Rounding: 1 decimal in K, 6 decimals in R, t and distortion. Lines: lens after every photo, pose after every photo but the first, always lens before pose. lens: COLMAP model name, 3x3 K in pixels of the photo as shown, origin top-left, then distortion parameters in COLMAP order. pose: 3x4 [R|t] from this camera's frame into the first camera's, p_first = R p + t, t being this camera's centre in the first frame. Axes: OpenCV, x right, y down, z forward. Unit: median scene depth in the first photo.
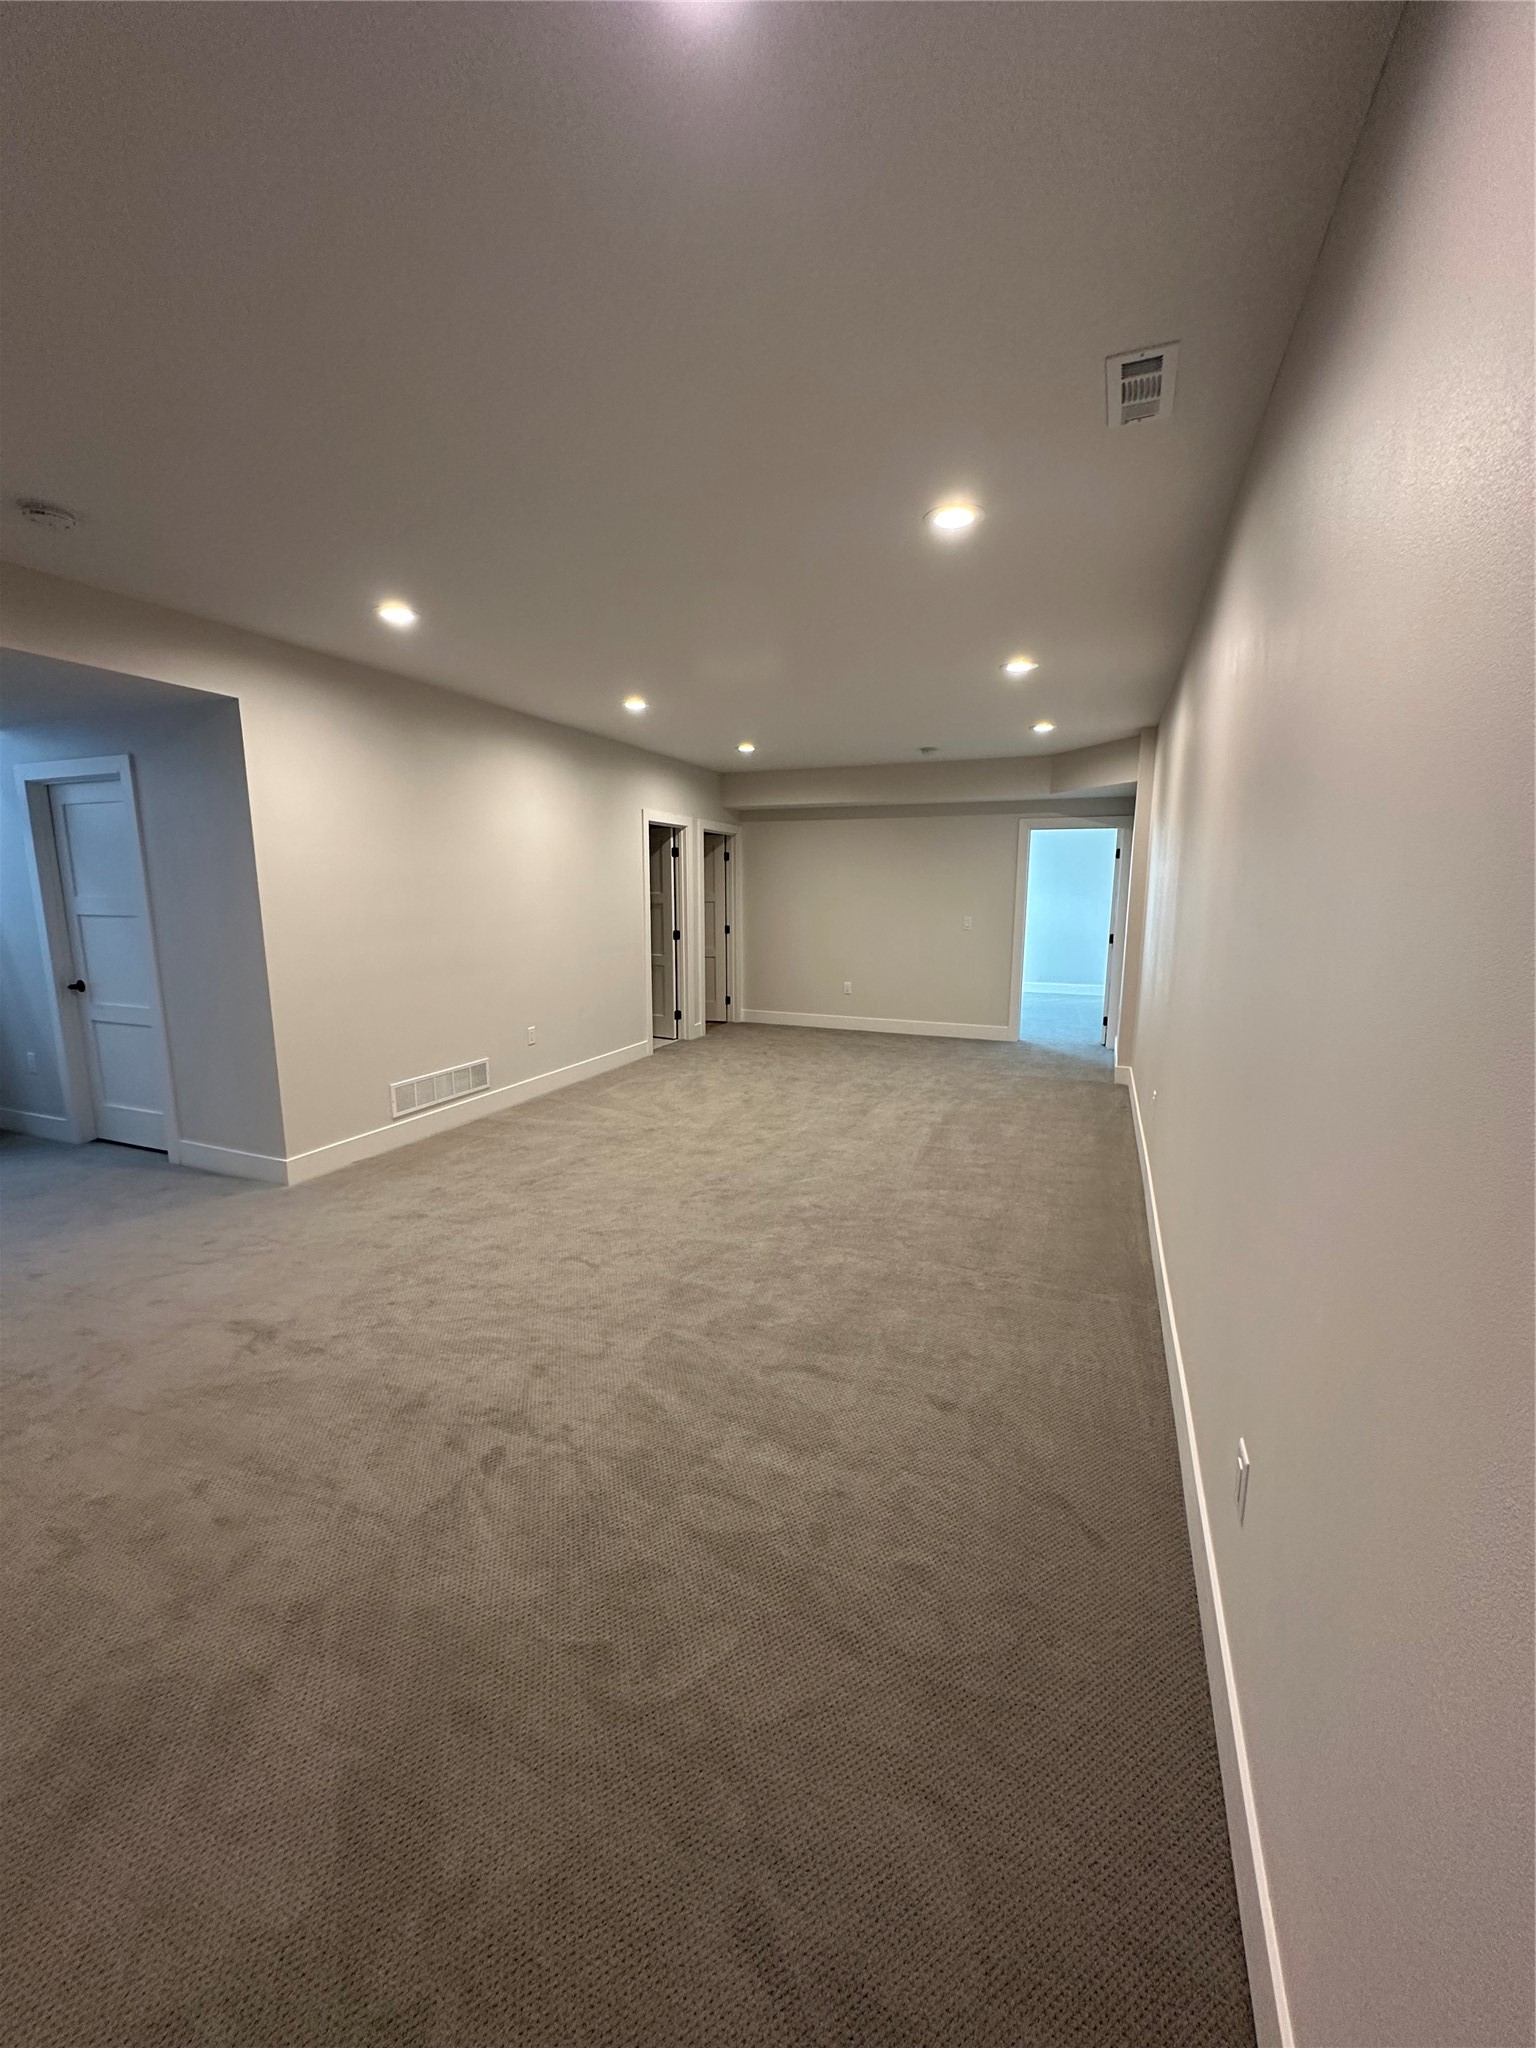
lens RADIAL K [[816.4, 0, 791.4], [0, 816.4, 1022.9], [0, 0, 1]] dist [-0.000218, -0.000098]
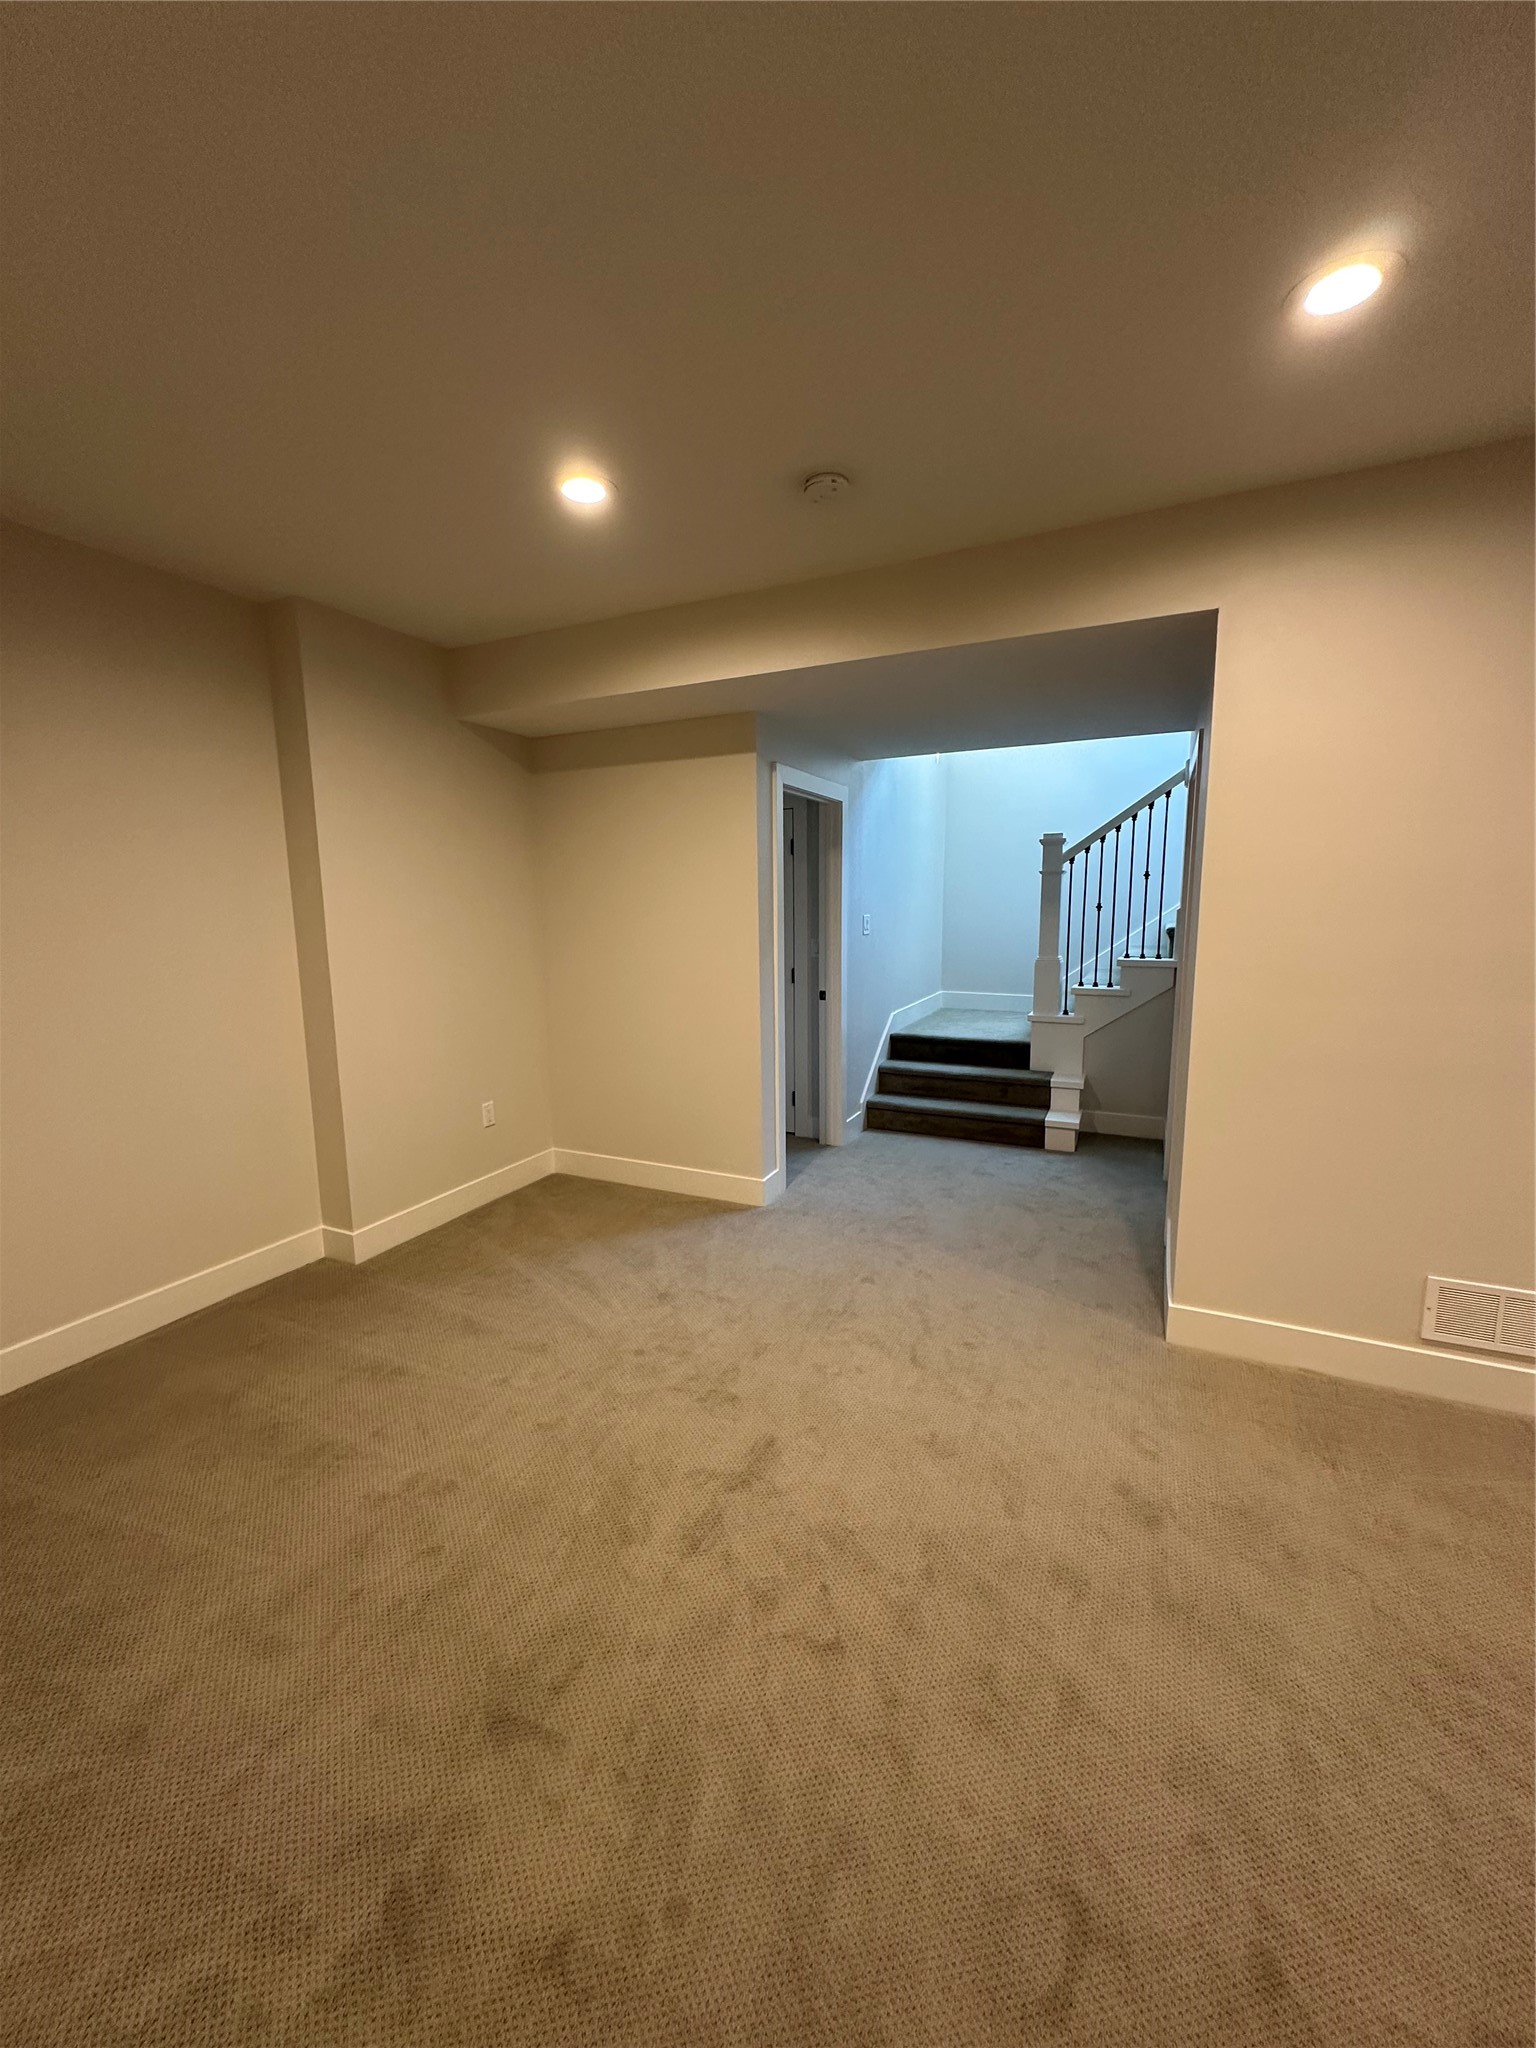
lens RADIAL K [[813.0, 0, 757.6], [0, 813.0, 1023.6], [0, 0, 1]] dist [-0.001074, -0.000238]
pose [[-0.081326, 0.146294, -0.985892, 0.034245], [-0.154740, 0.975322, 0.157490, -0.118261], [0.984602, 0.165366, -0.056682, 0.726453]]
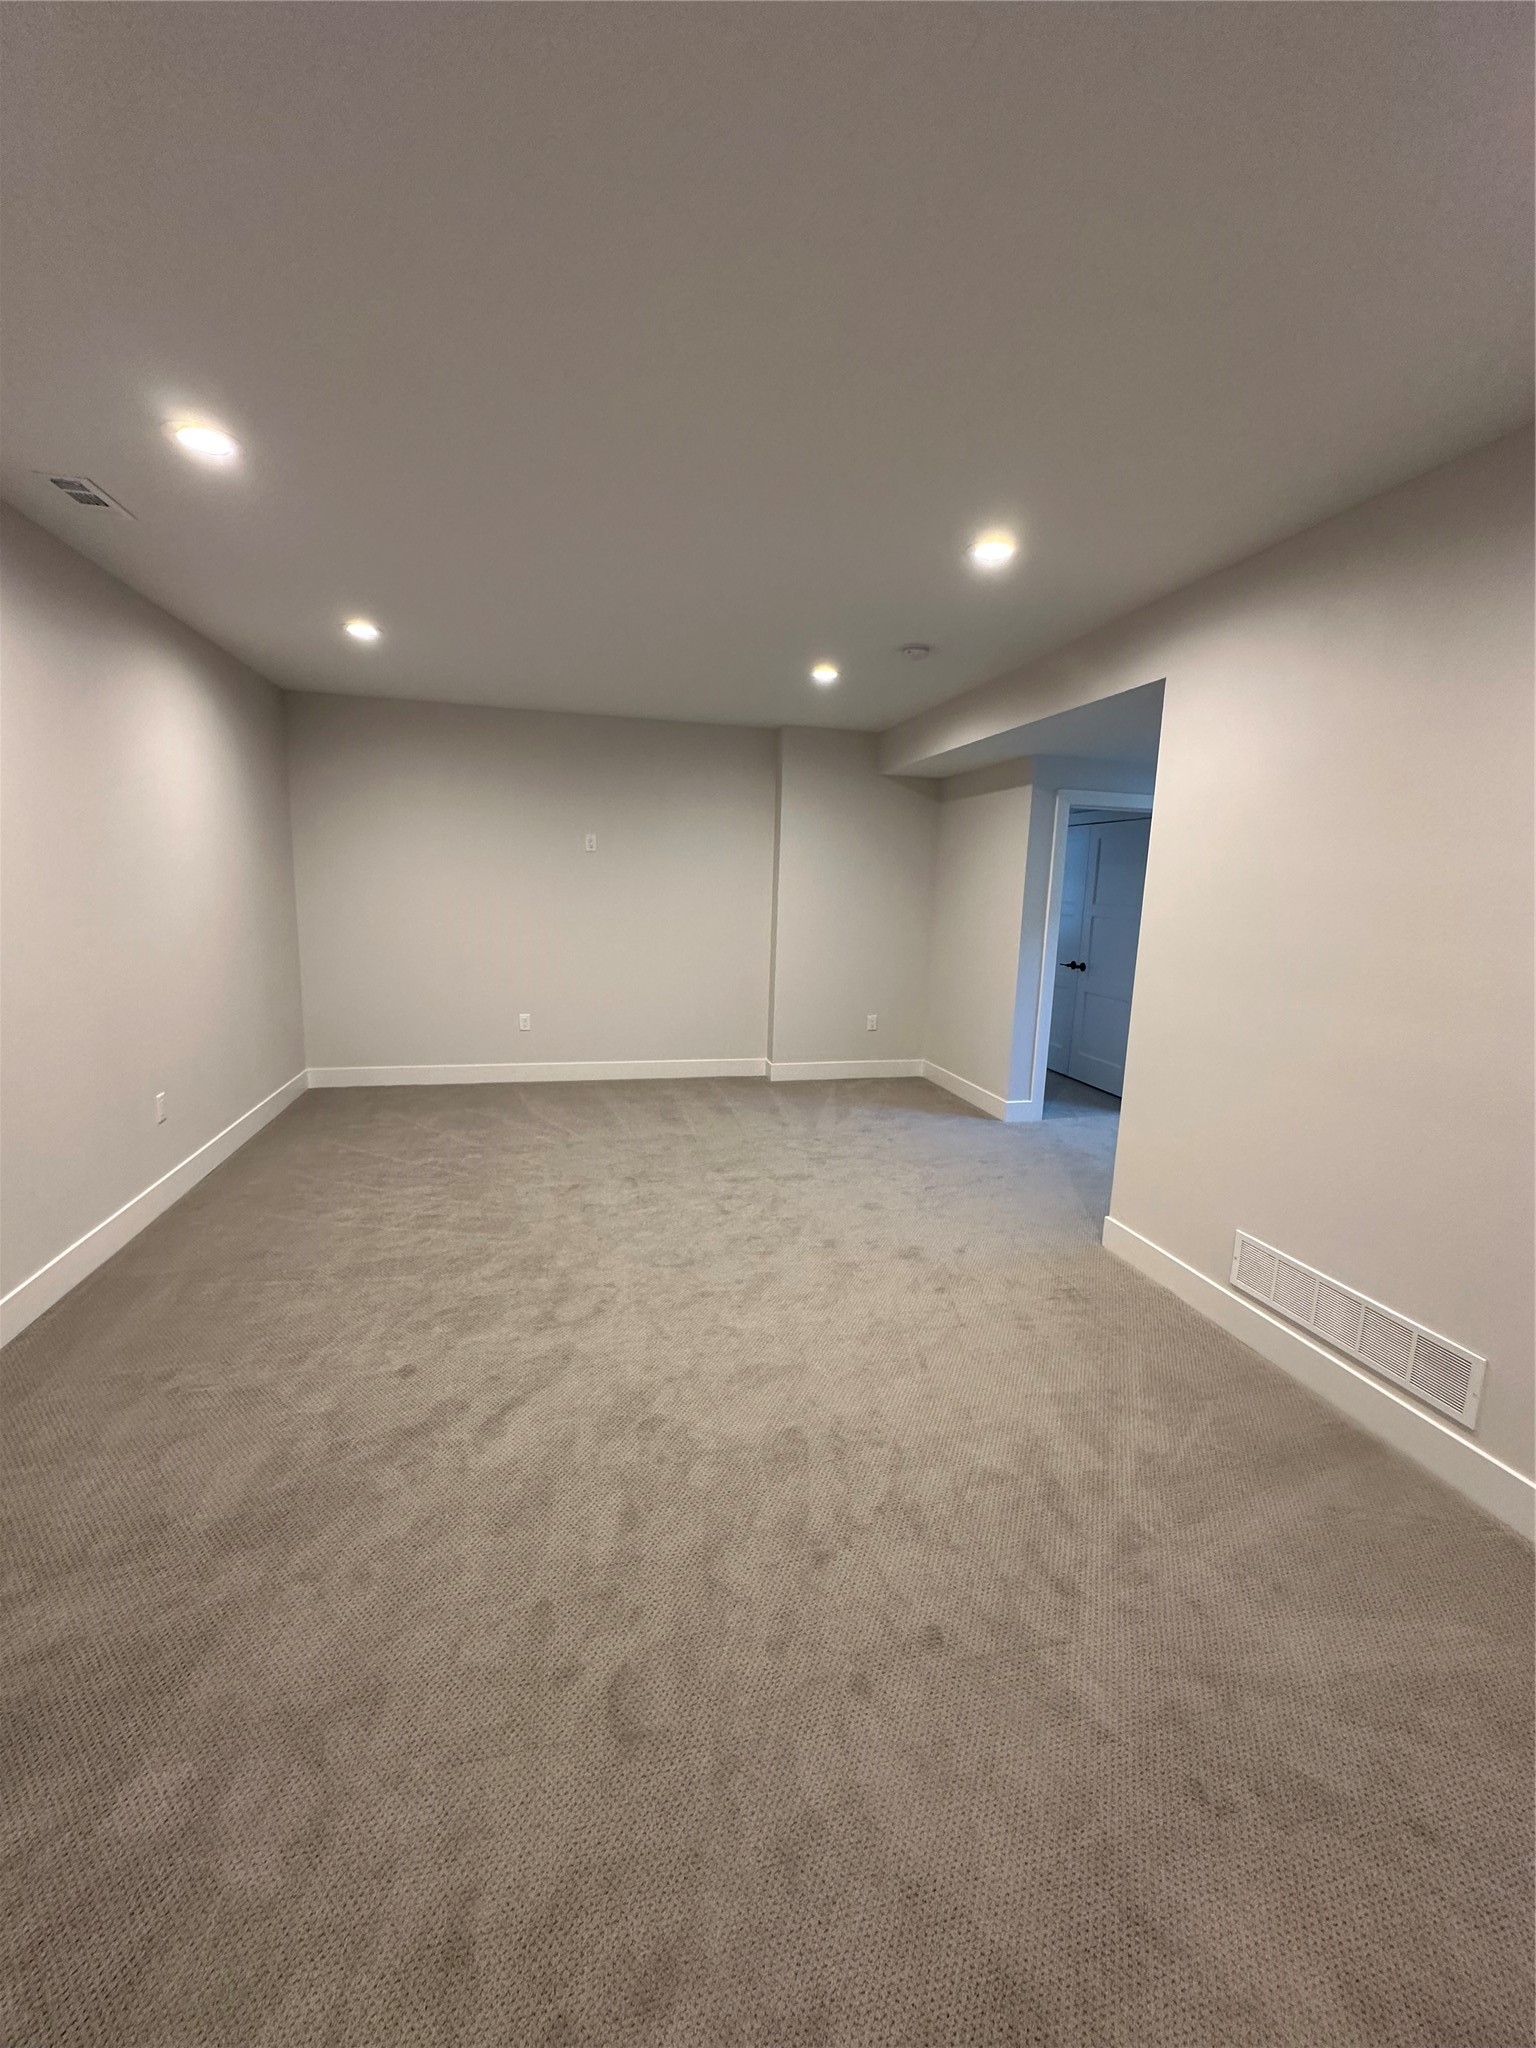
lens RADIAL K [[813.0, 0, 757.6], [0, 813.0, 1023.6], [0, 0, 1]] dist [-0.001074, -0.000238]
pose [[-0.828425, 0.067147, -0.556060, 0.160173], [-0.125053, 0.945553, 0.300485, -0.254969], [0.545961, 0.318466, -0.774923, 1.523019]]
